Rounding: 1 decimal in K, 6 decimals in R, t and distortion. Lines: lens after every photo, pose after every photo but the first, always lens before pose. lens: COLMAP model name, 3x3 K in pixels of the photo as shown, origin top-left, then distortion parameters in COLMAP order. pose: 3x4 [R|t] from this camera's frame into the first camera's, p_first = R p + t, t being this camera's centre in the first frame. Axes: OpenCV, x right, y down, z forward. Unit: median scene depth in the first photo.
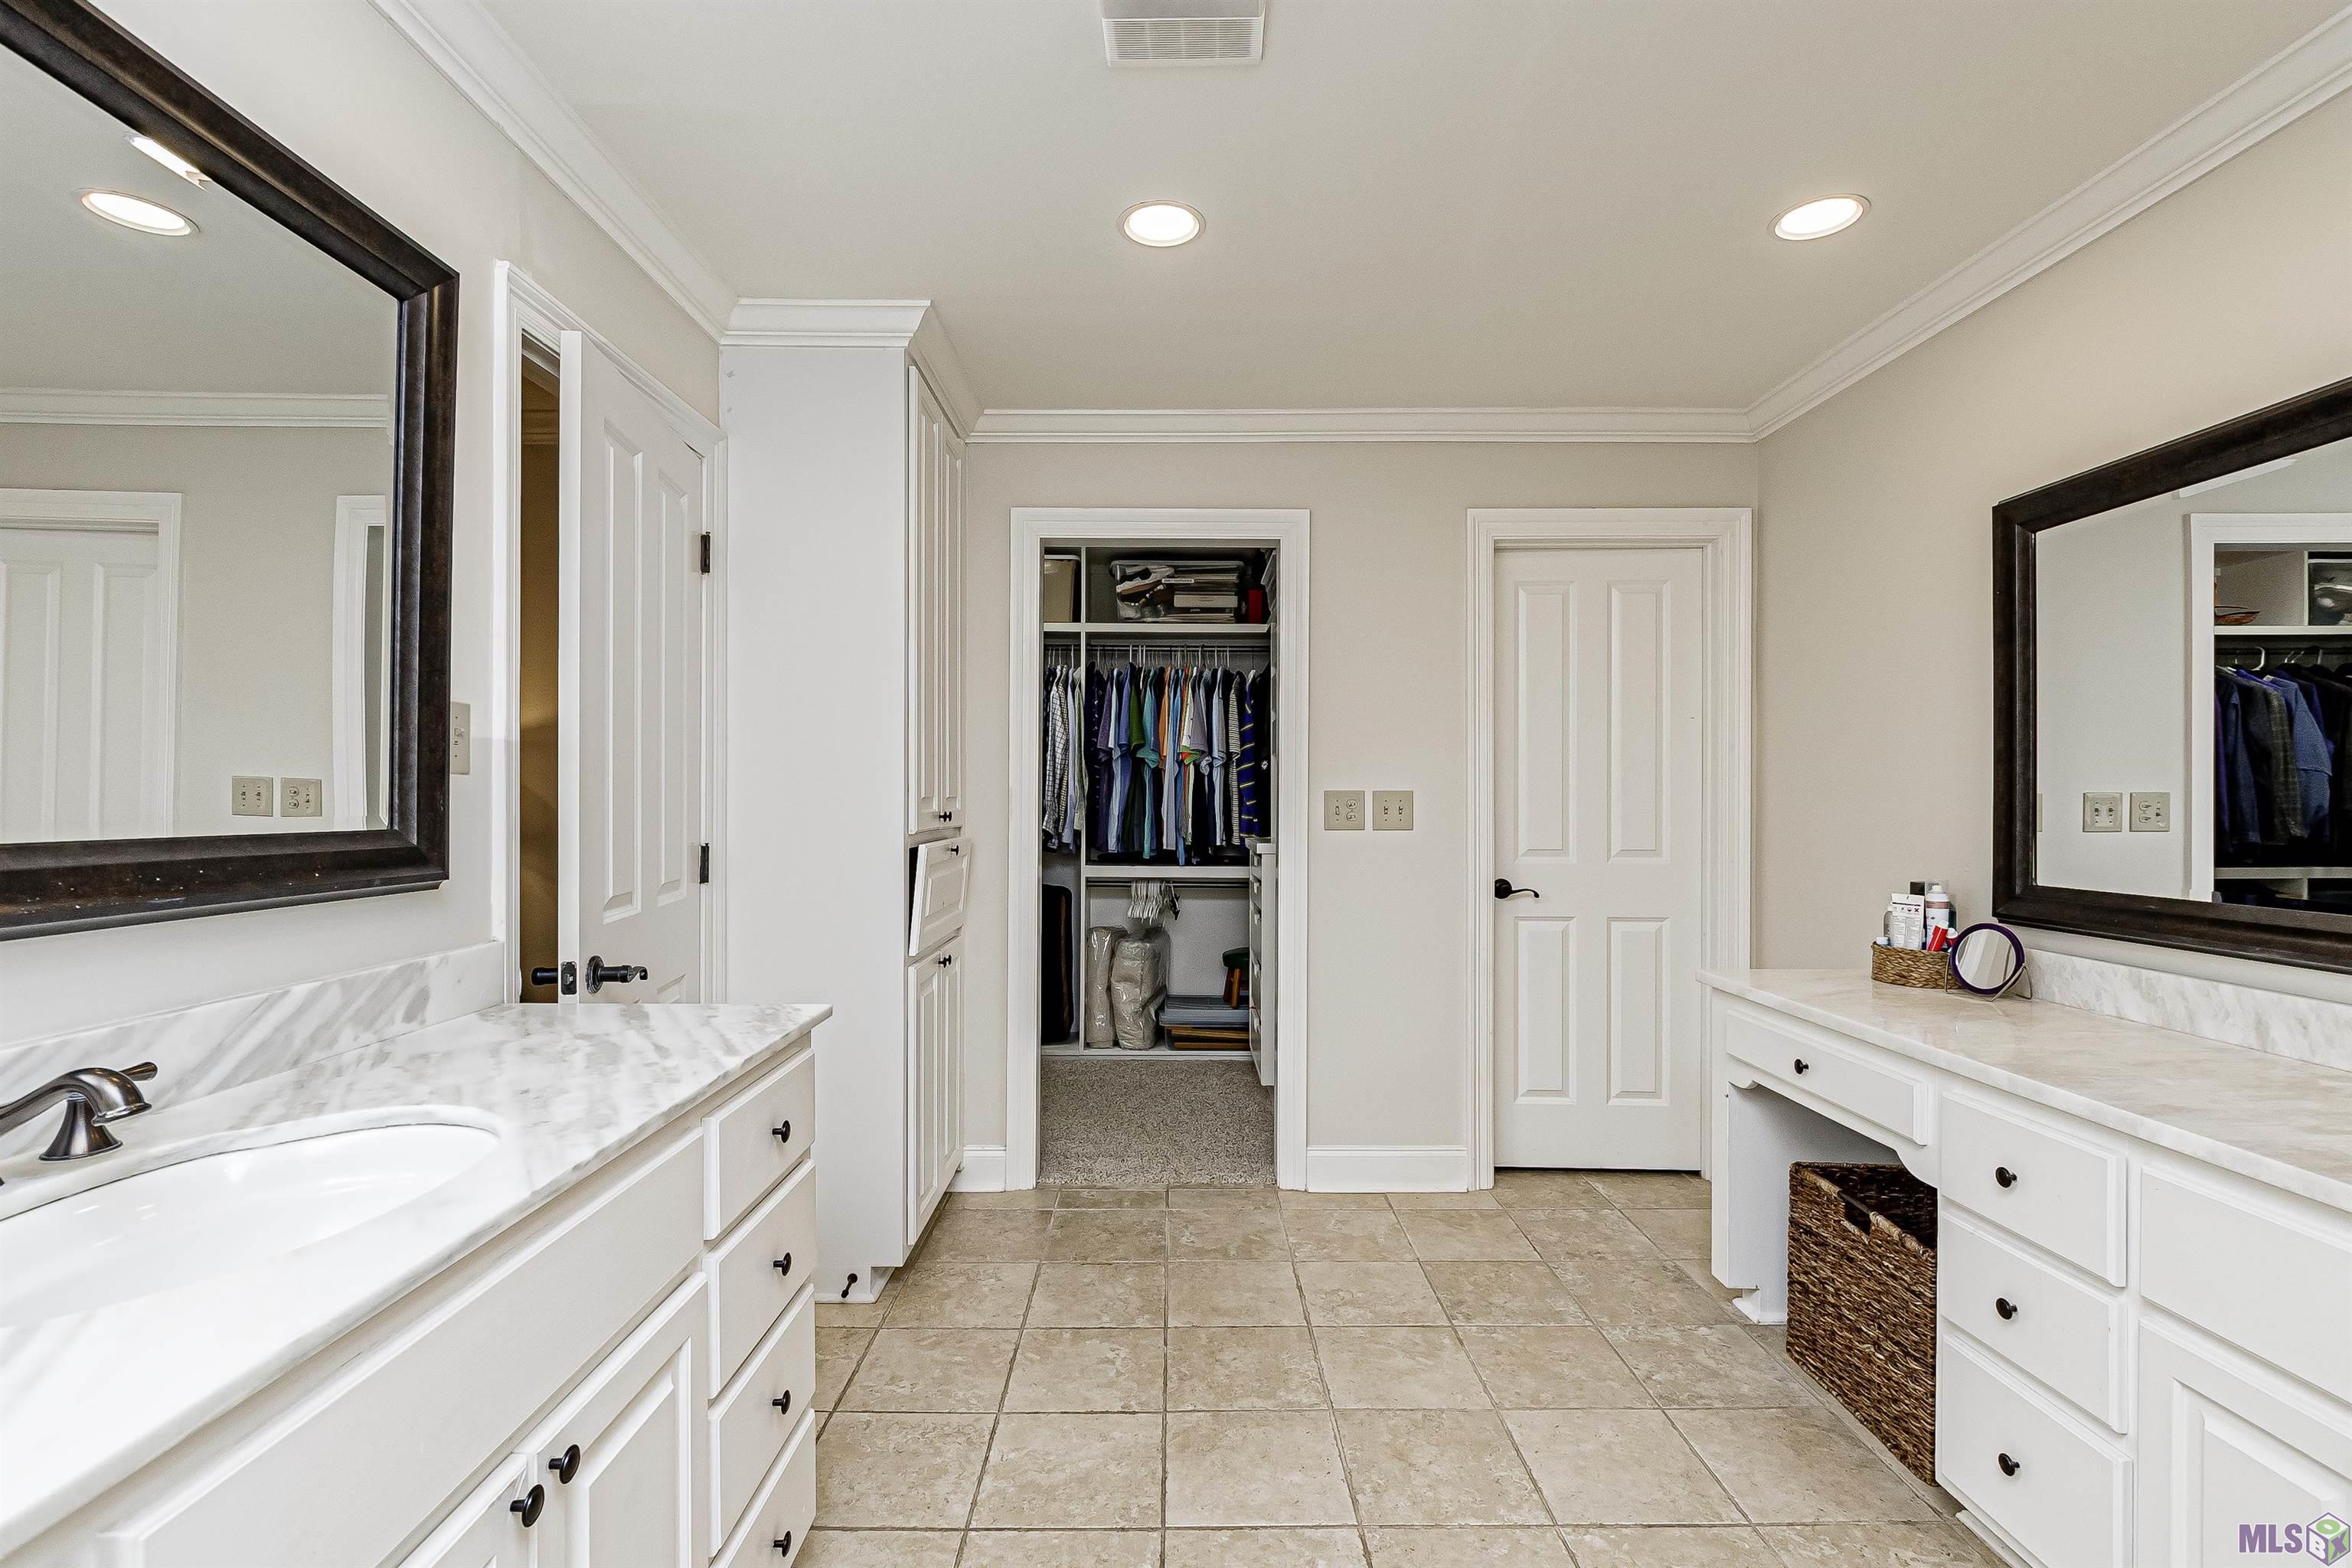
lens RADIAL K [[1075.8, 0, 1176.0], [0, 1075.8, 787.6], [0, 0, 1]] dist [-0.007312, 0.003237]
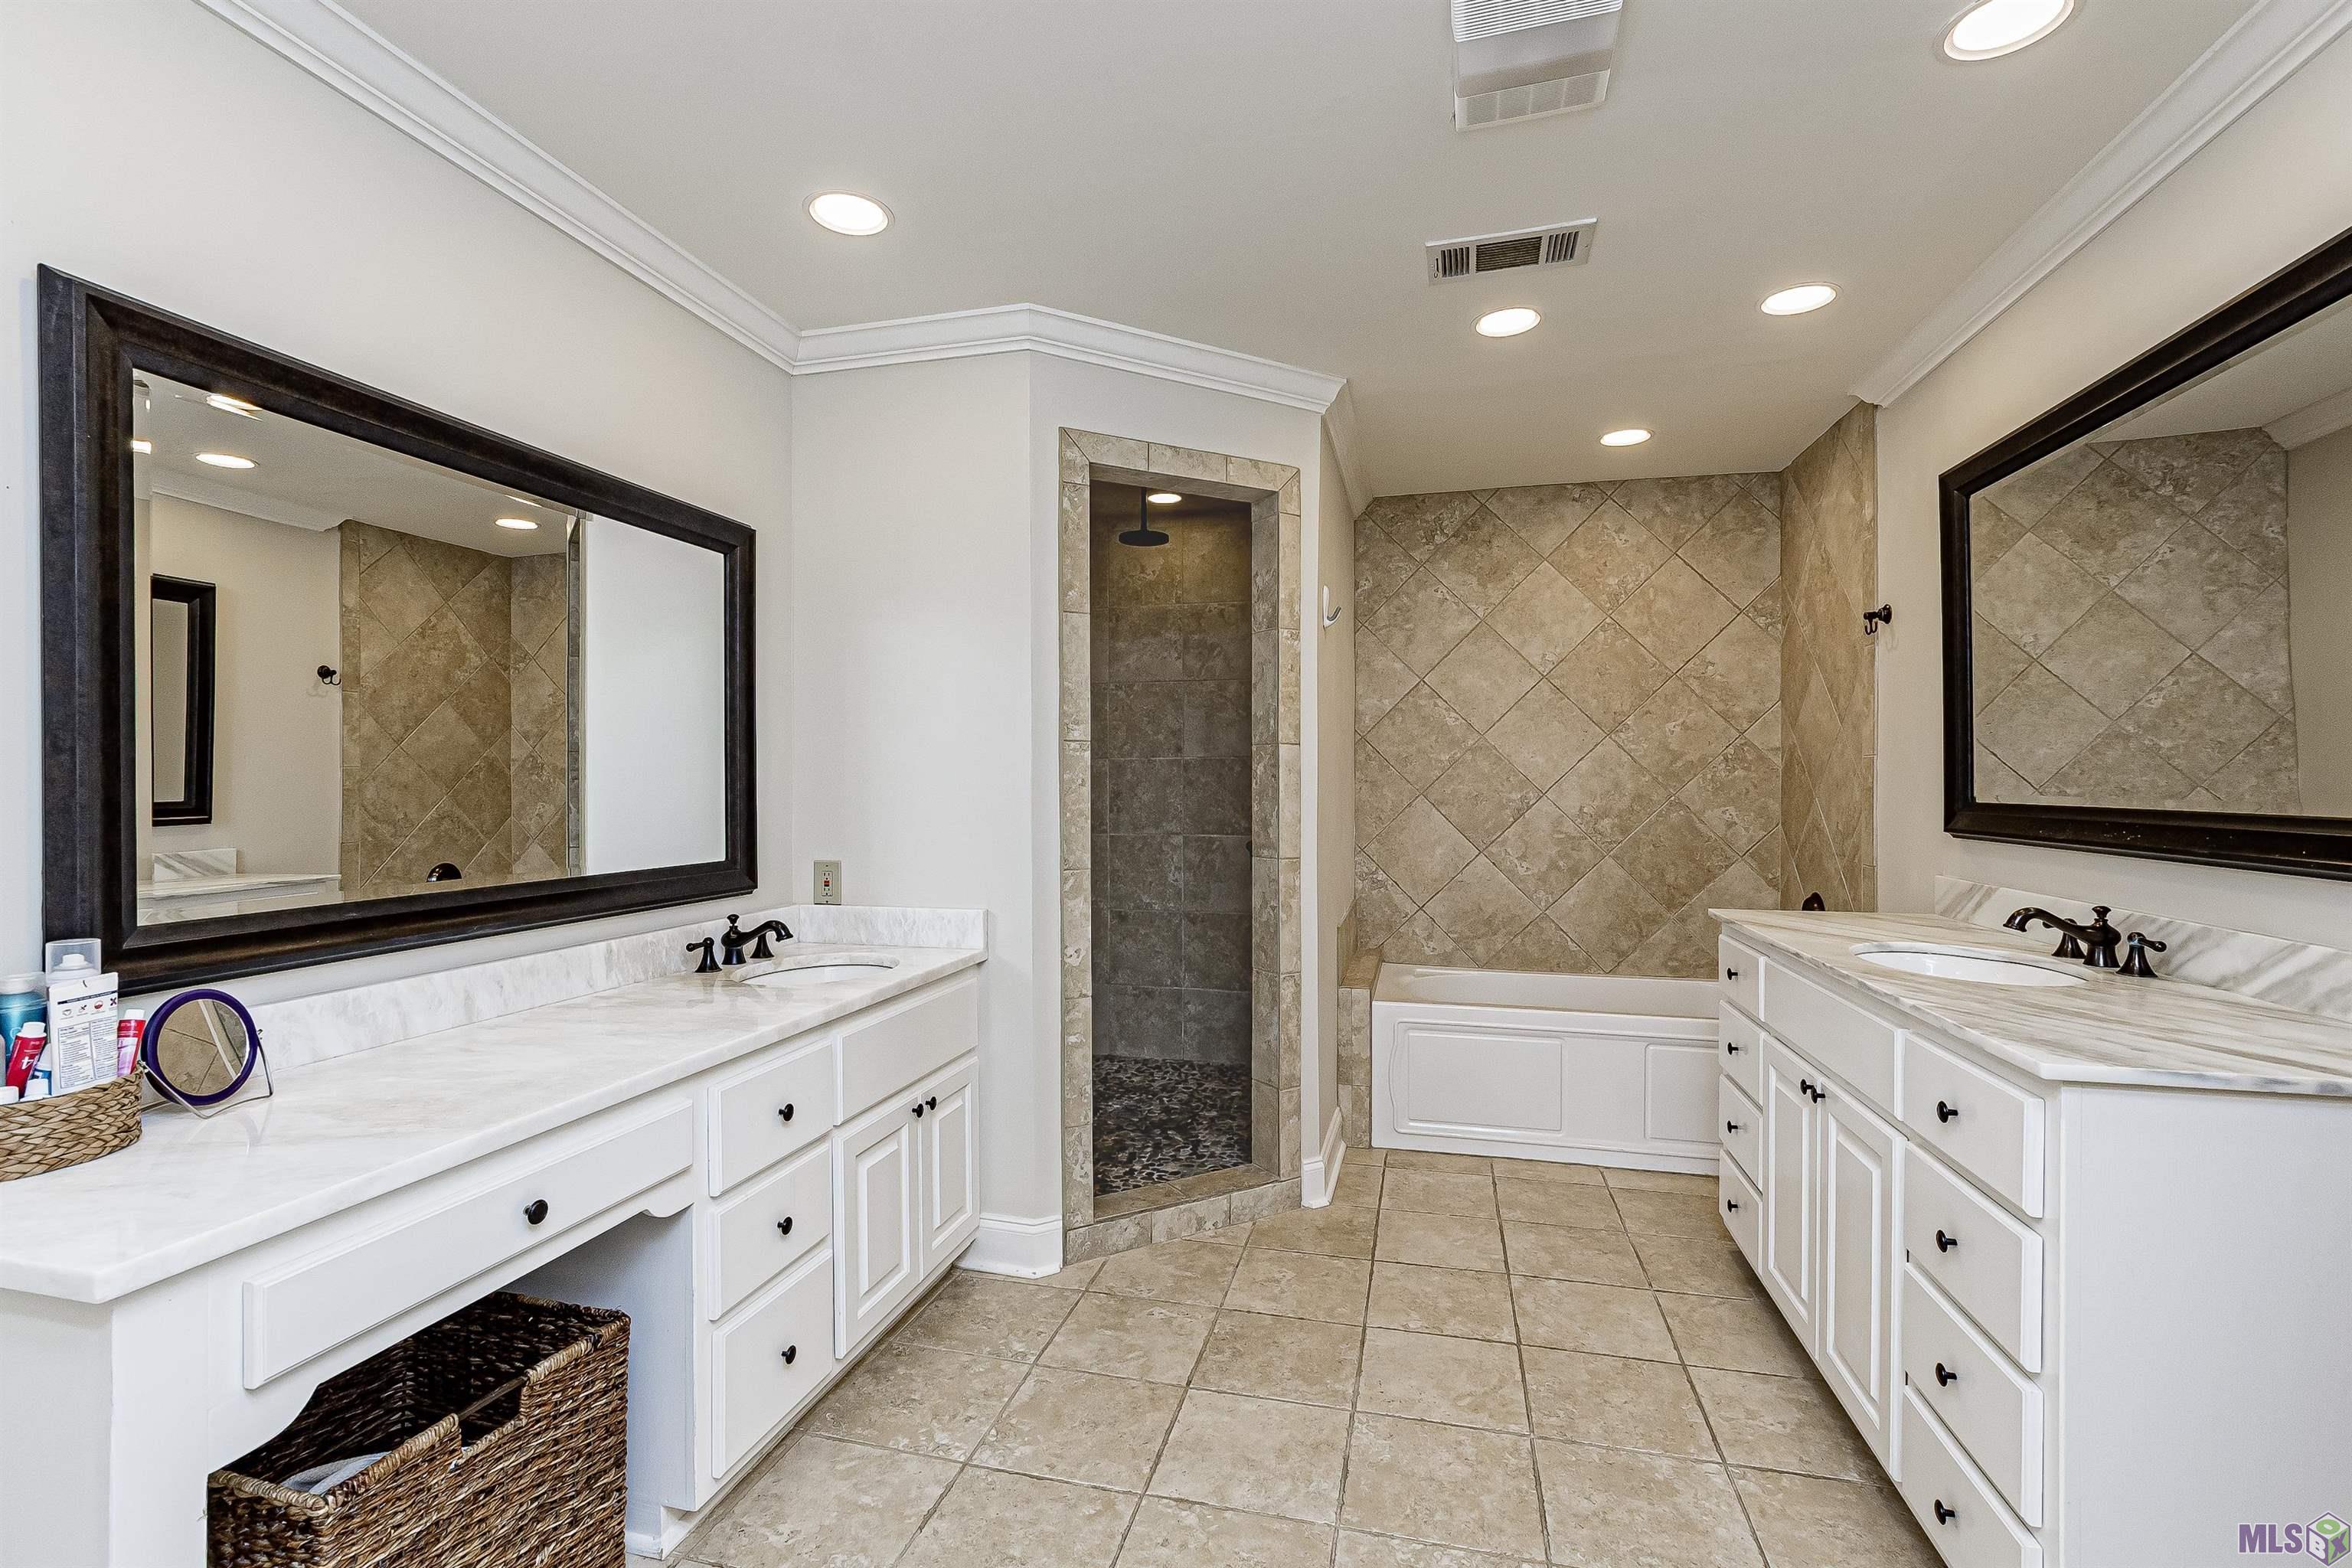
lens RADIAL K [[1075.8, 0, 1158.8], [0, 1075.8, 784.4], [0, 0, 1]] dist [-0.007312, 0.003237]
pose [[-0.964095, -0.002137, 0.265548, 0.063781], [-0.002670, 0.999995, -0.001649, 0.008363], [-0.265543, -0.002299, -0.964096, 1.657861]]
